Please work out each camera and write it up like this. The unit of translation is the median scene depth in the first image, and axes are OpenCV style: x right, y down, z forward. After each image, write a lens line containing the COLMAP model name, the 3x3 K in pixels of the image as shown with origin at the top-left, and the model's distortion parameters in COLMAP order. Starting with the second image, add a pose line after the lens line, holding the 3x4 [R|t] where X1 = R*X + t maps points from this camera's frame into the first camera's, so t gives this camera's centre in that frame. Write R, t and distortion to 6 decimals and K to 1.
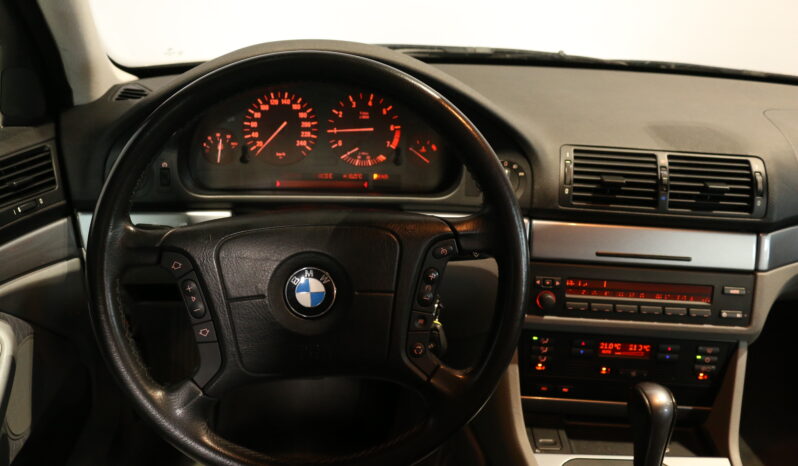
lens RADIAL K [[662.4, 0, 399.1], [0, 662.4, 216.2], [0, 0, 1]] dist [-0.103633, 0.002509]
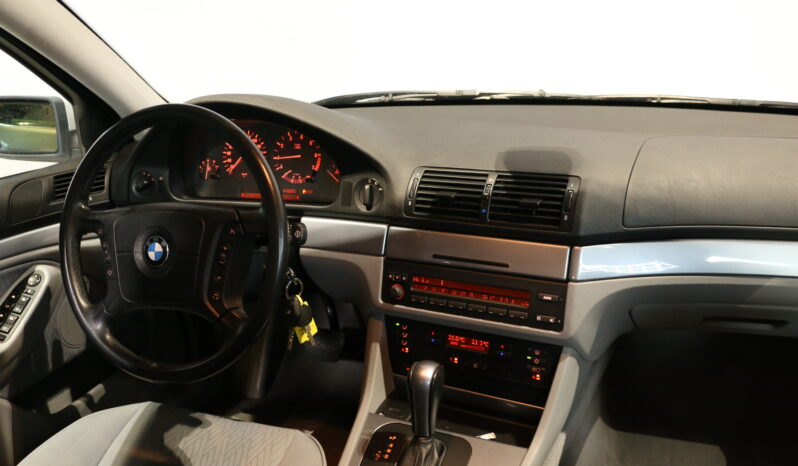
lens RADIAL K [[662.4, 0, 399.1], [0, 662.4, 216.2], [0, 0, 1]] dist [-0.103633, 0.002509]
pose [[0.903158, 0.032667, -0.428064, 0.739500], [-0.064511, 0.996106, -0.060093, 0.059823], [0.424434, 0.081888, 0.901748, -0.124622]]
